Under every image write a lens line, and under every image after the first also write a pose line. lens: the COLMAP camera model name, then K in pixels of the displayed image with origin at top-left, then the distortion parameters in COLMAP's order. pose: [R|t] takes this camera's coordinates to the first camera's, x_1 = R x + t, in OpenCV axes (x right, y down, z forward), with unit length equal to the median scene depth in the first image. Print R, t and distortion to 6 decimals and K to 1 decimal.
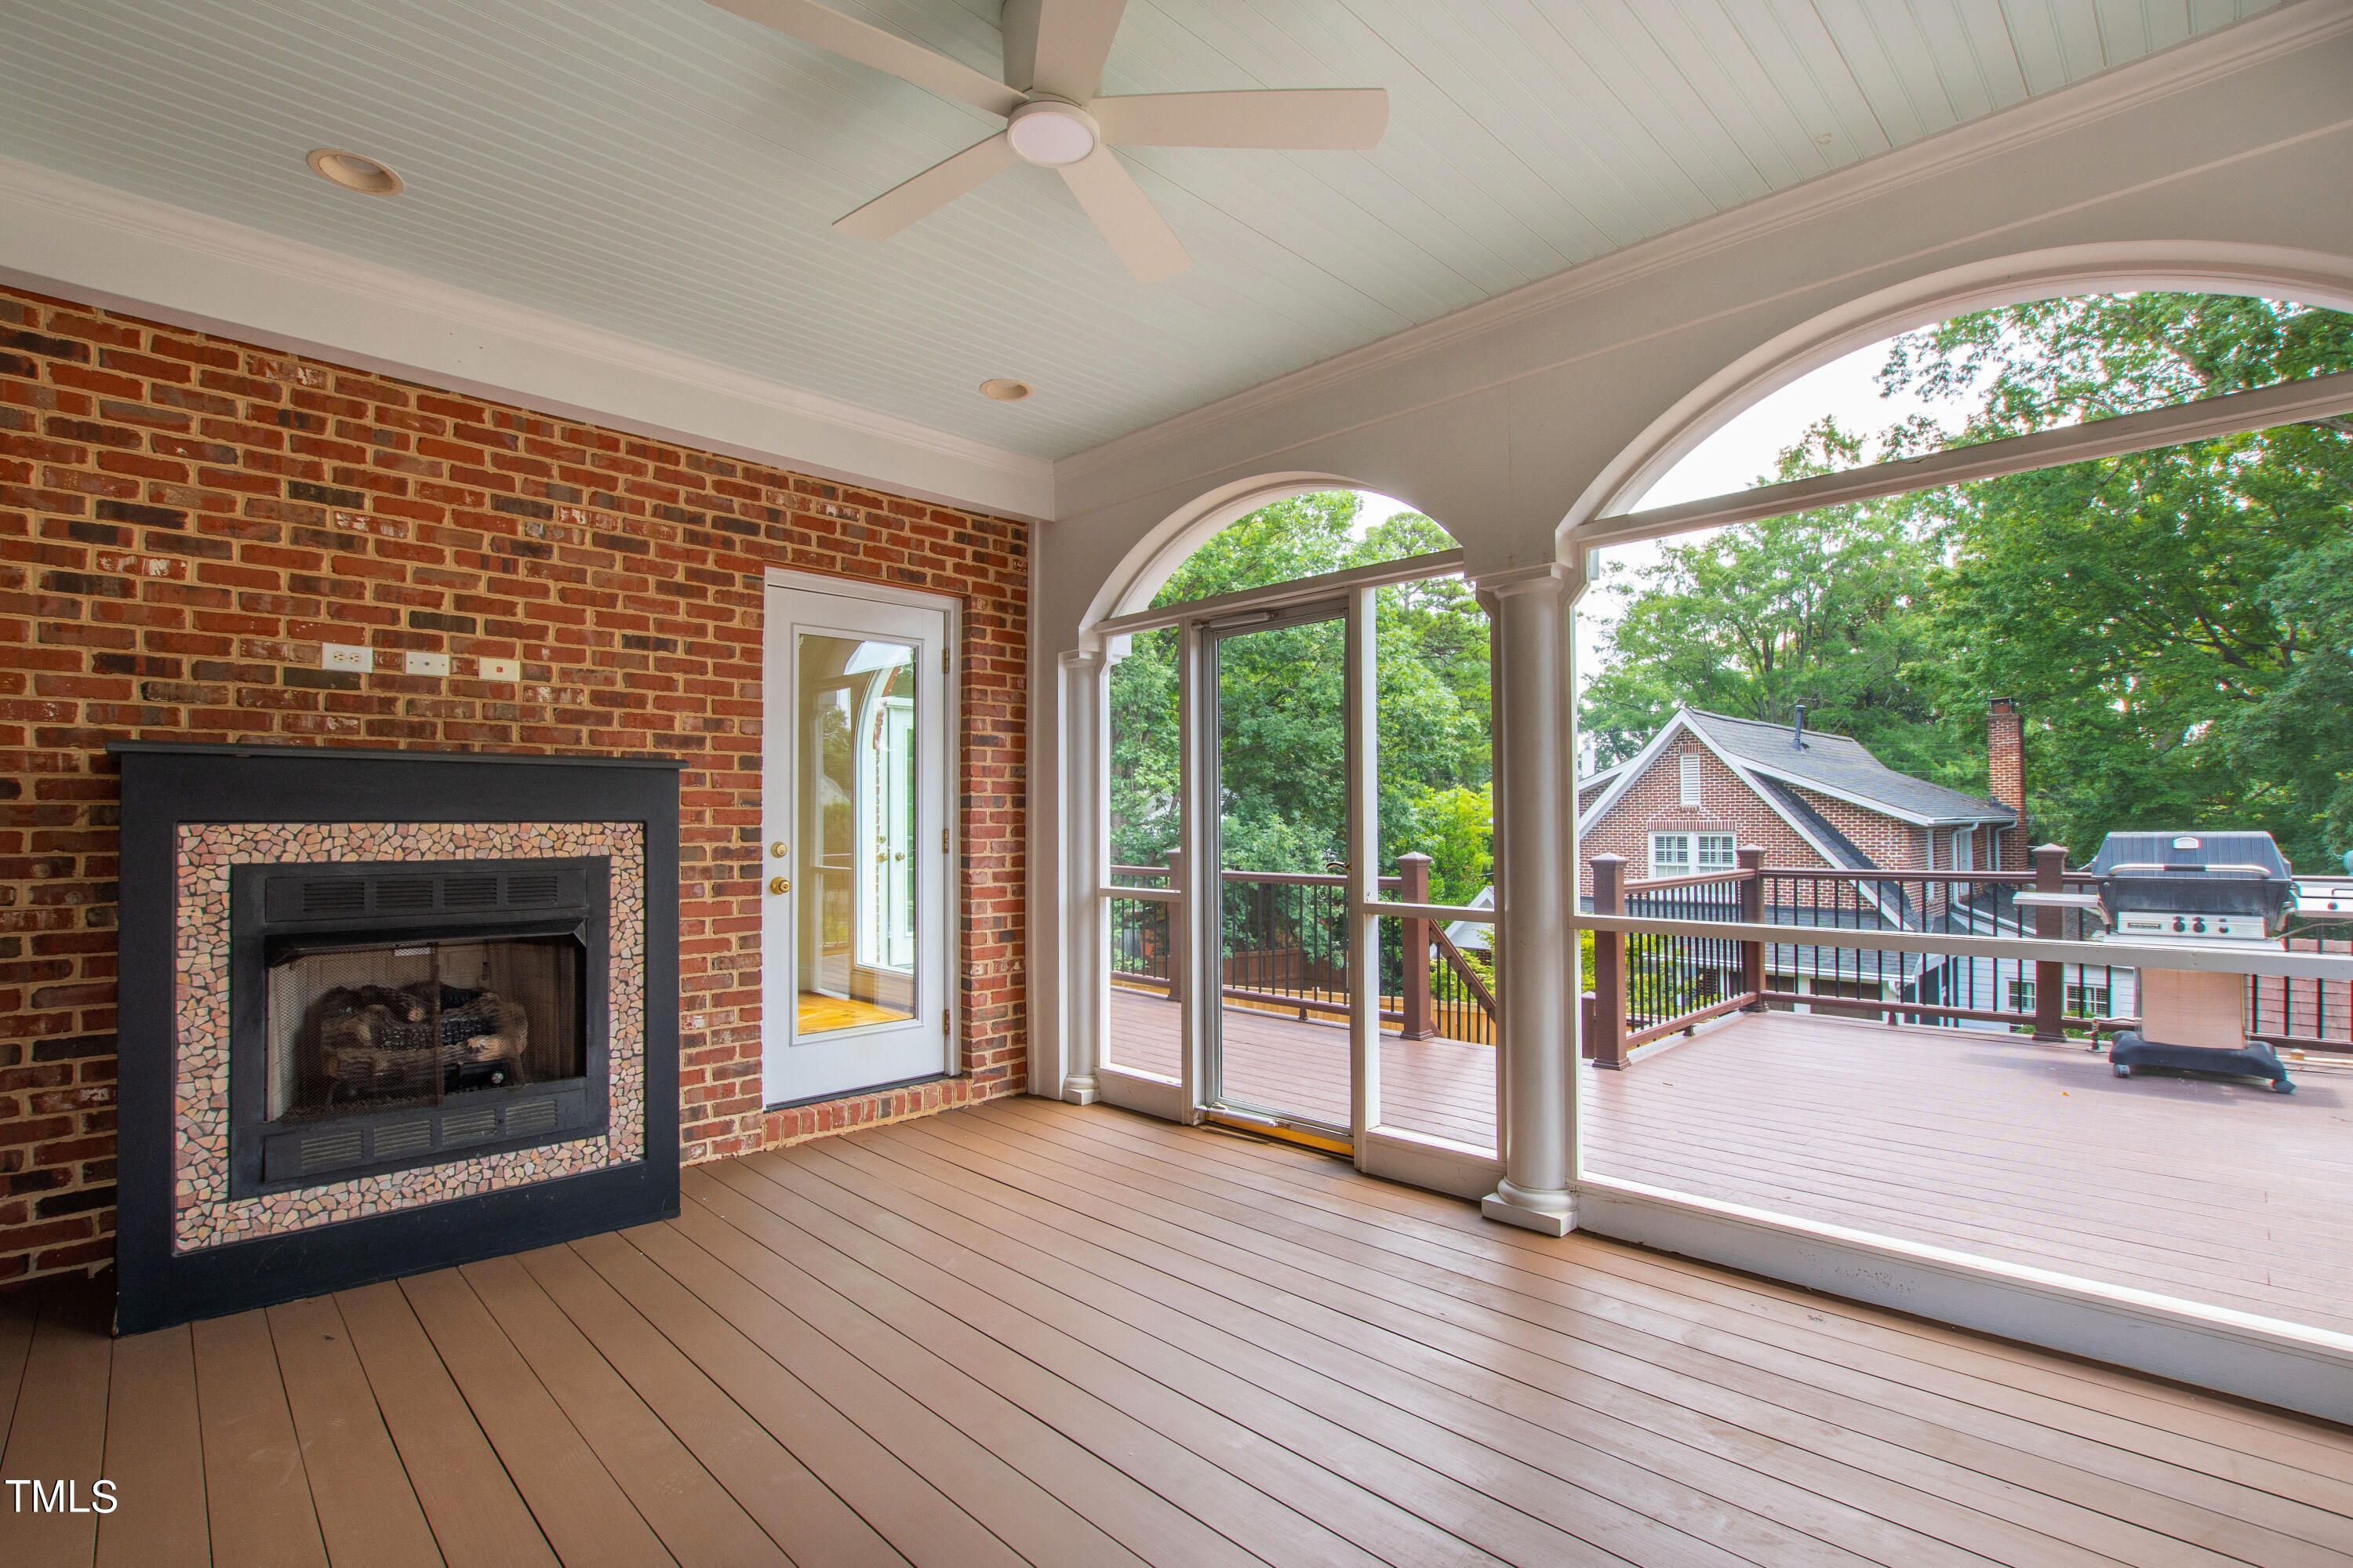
lens RADIAL K [[1065.5, 0, 1166.8], [0, 1065.5, 805.3], [0, 0, 1]] dist [-0.024745, 0.000670]
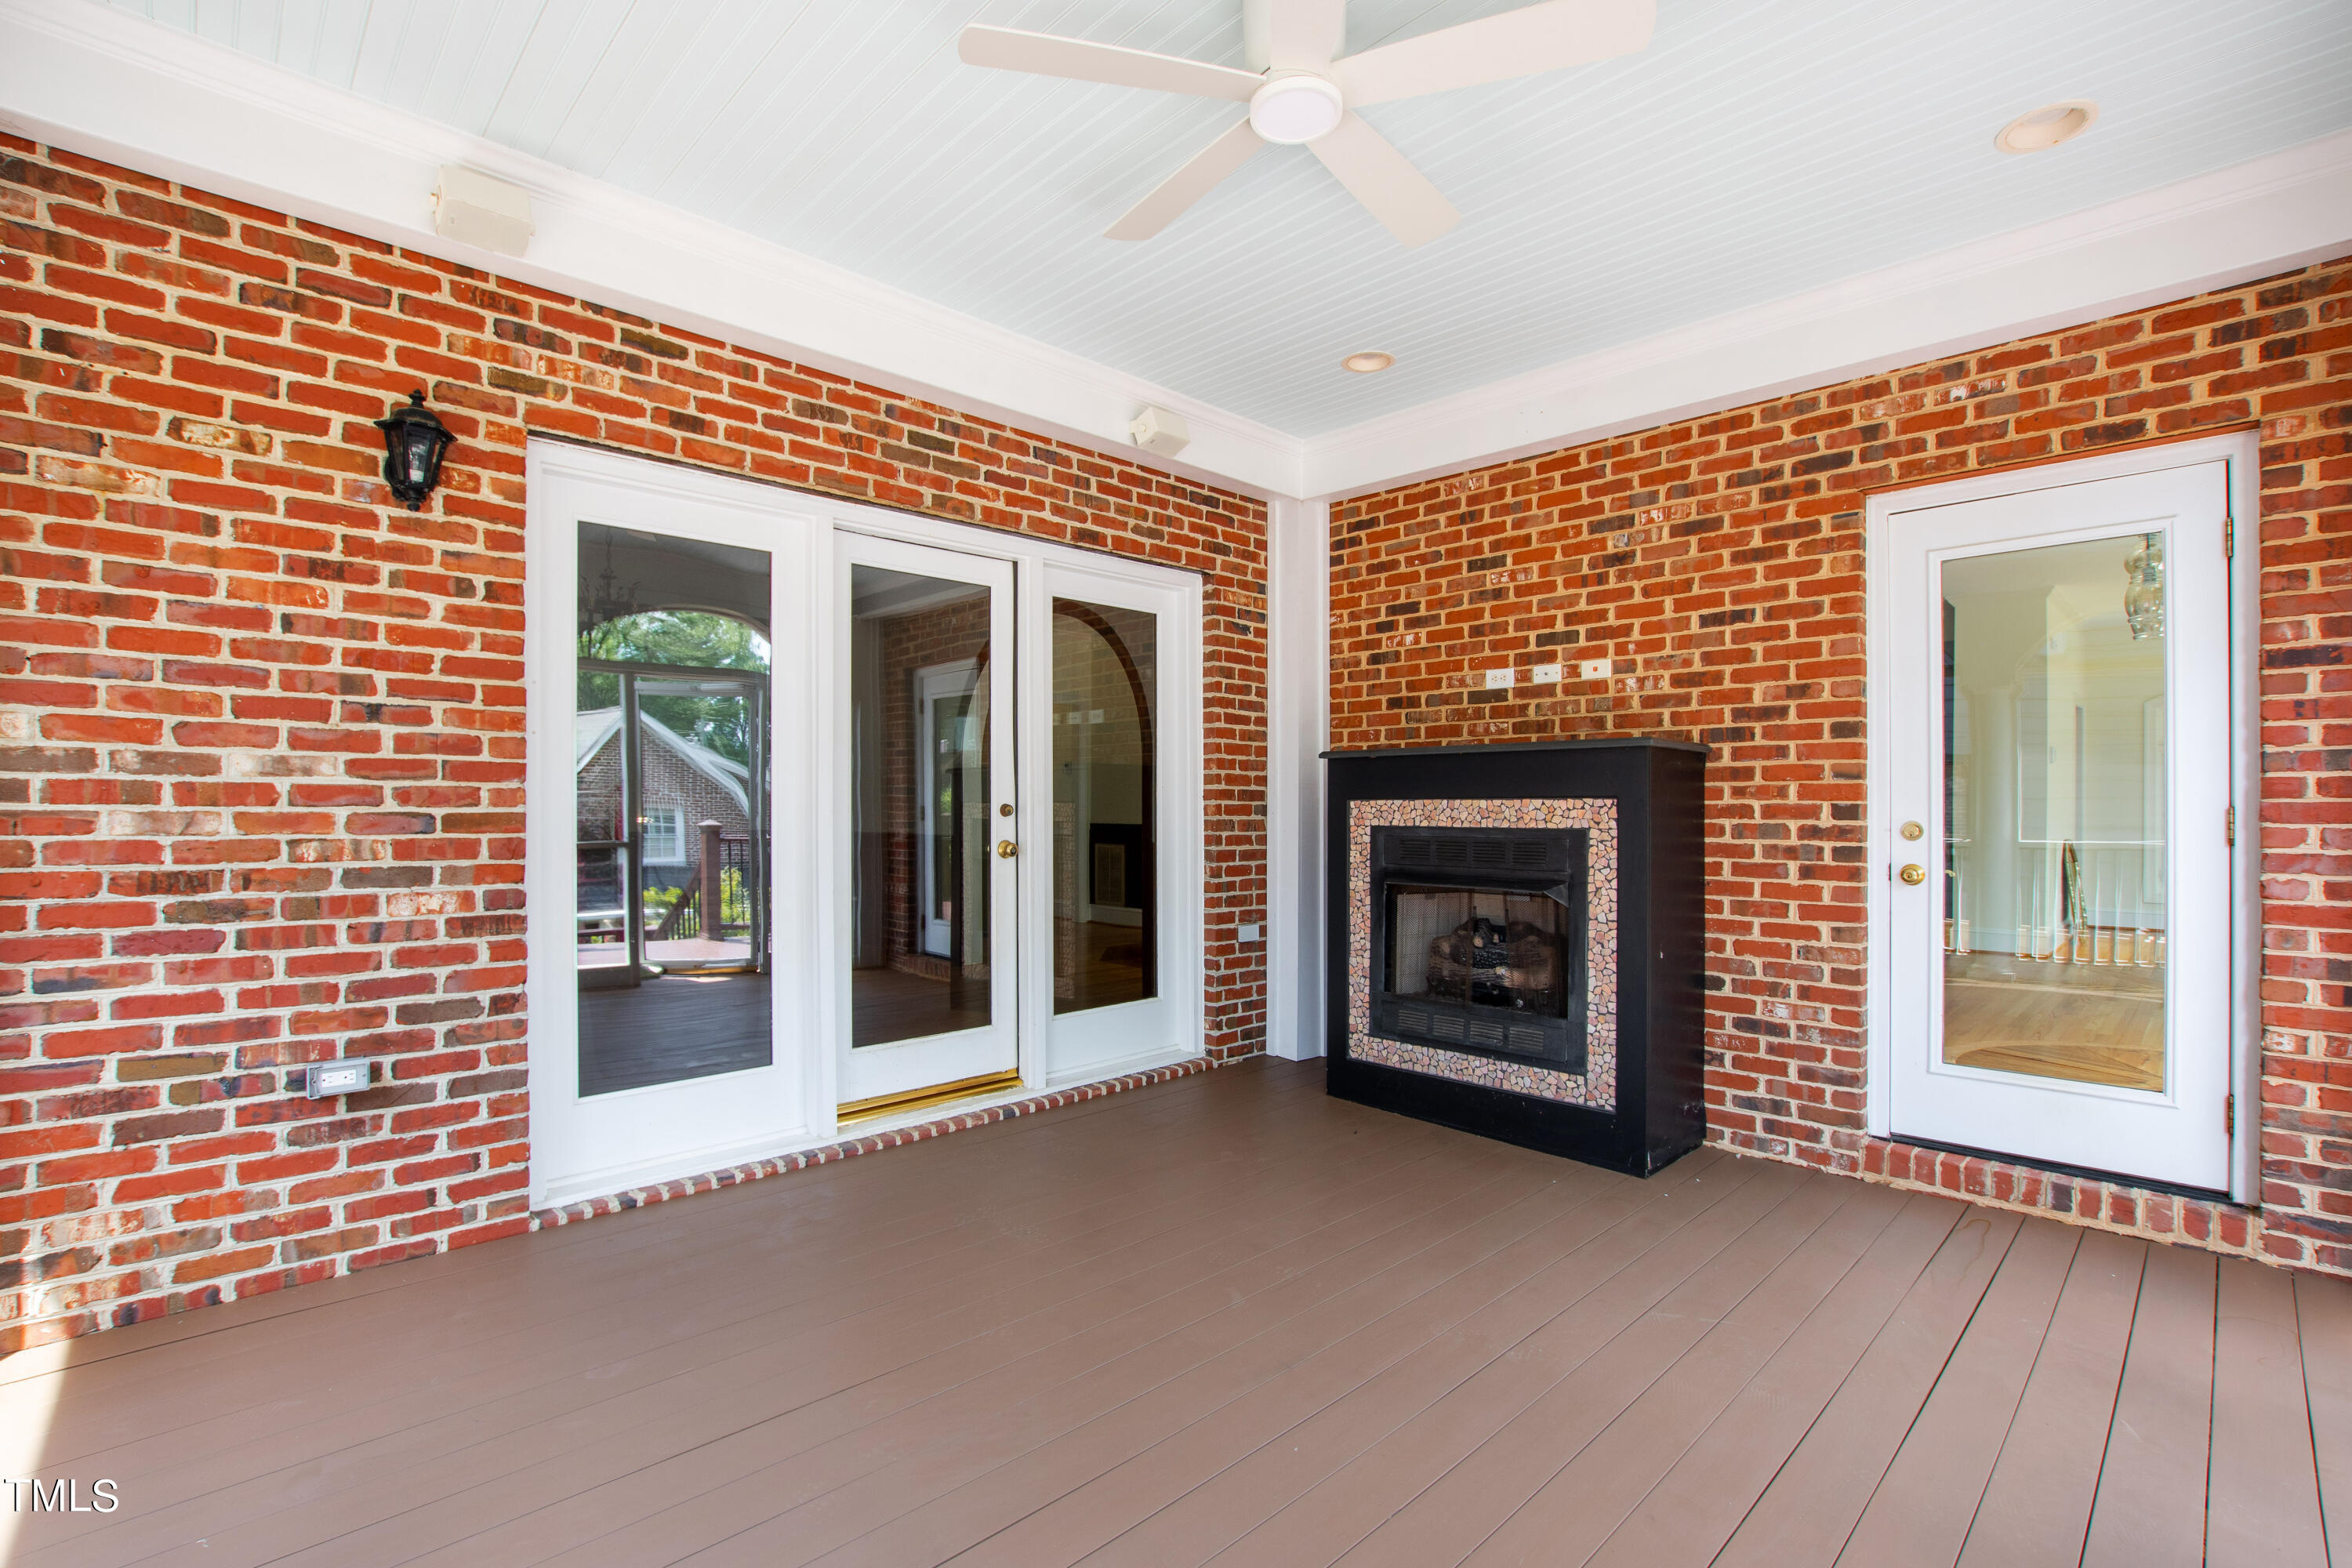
lens RADIAL K [[1065.0, 0, 1166.3], [0, 1065.0, 805.3], [0, 0, 1]] dist [-0.024745, 0.000670]
pose [[0.006555, 0.002896, -0.999974, 0.568721], [0.018252, 0.999829, 0.003015, 0.011488], [0.999812, -0.018272, 0.006501, 0.529972]]
